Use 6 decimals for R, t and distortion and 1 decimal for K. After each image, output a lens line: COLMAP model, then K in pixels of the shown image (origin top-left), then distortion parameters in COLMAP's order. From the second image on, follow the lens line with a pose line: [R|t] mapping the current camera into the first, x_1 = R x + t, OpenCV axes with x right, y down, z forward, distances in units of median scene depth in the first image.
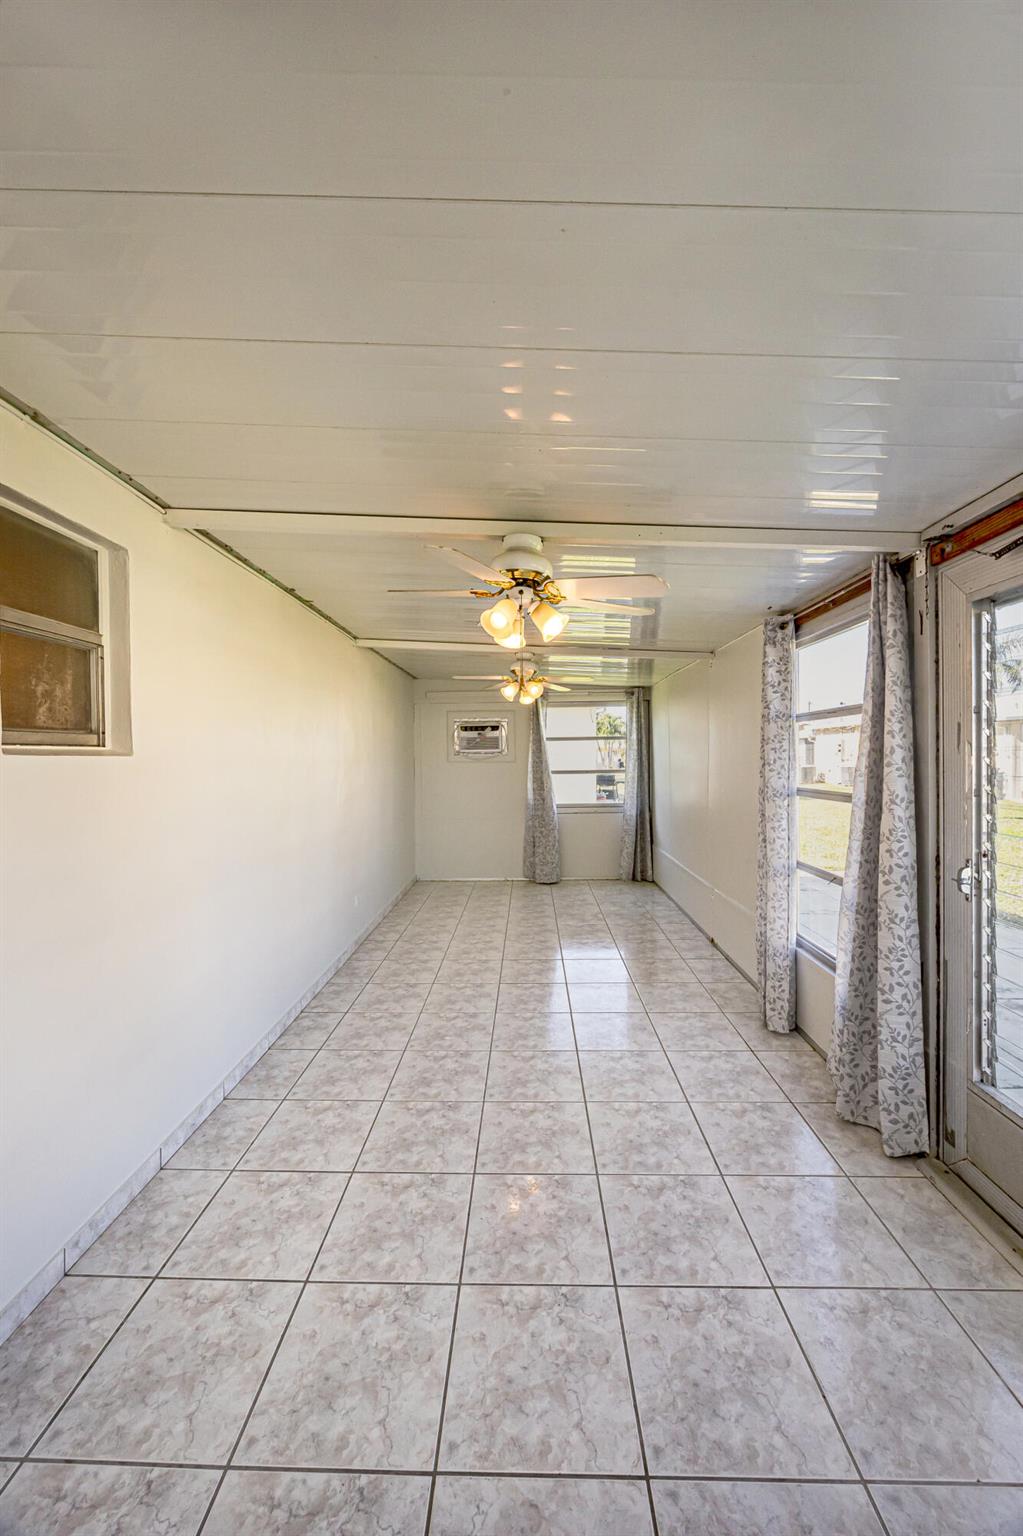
lens RADIAL K [[592.8, 0, 511.5], [0, 592.8, 752.2], [0, 0, 1]] dist [0.000647, 0.000262]
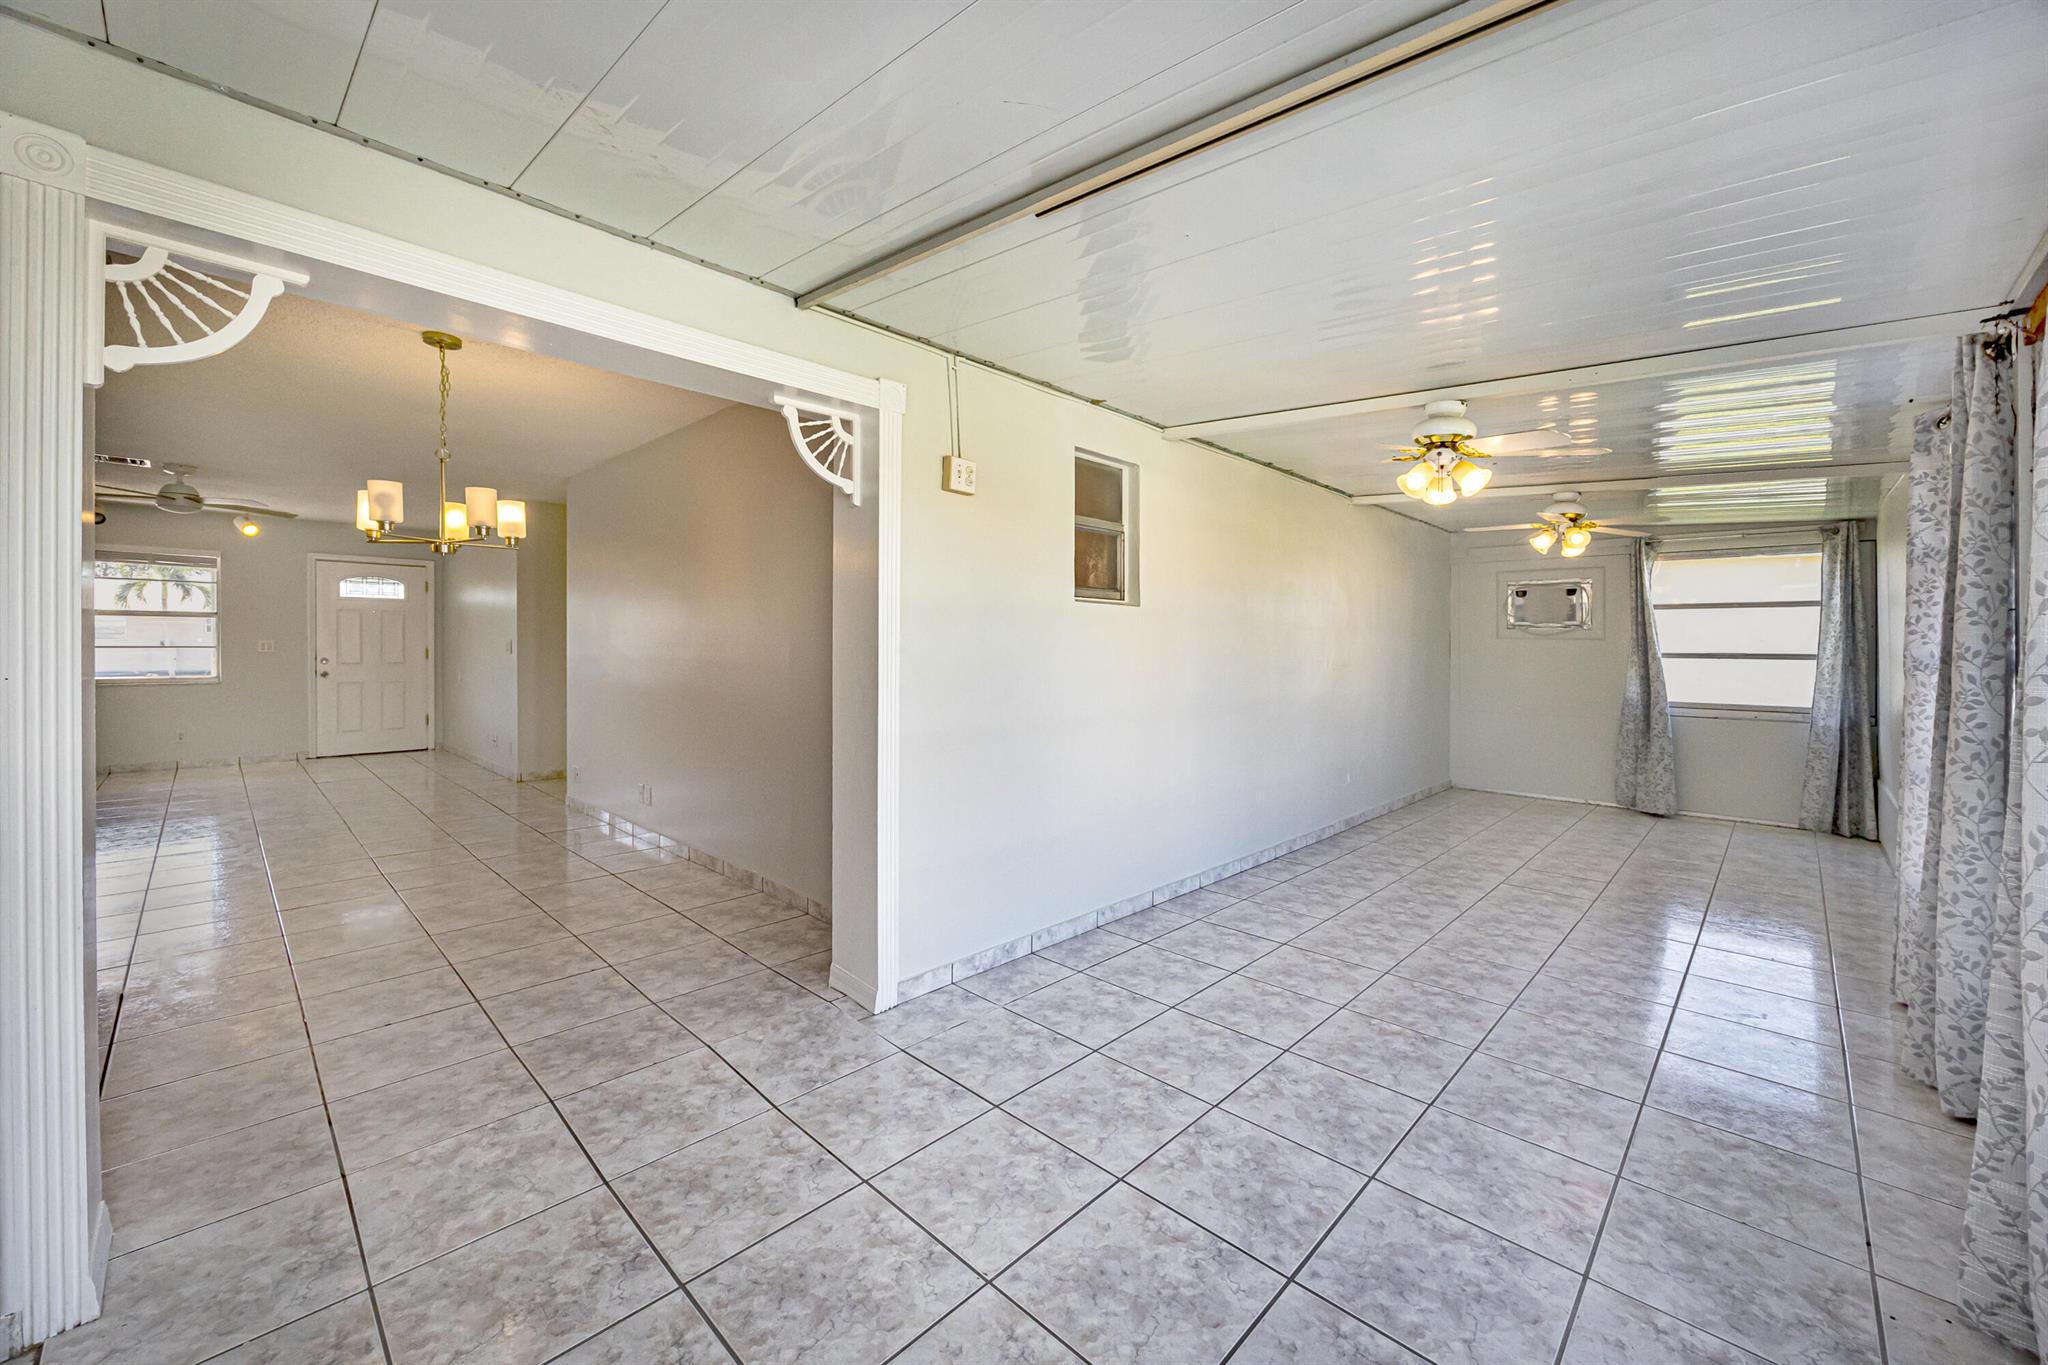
lens RADIAL K [[796.7, 0, 1036.7], [0, 796.7, 649.7], [0, 0, 1]] dist [-0.000971, -0.000118]
pose [[0.749459, 0.022857, -0.661656, 0.394210], [-0.015059, 0.999734, 0.017479, 0.068868], [0.661879, -0.003136, 0.749604, -0.533882]]
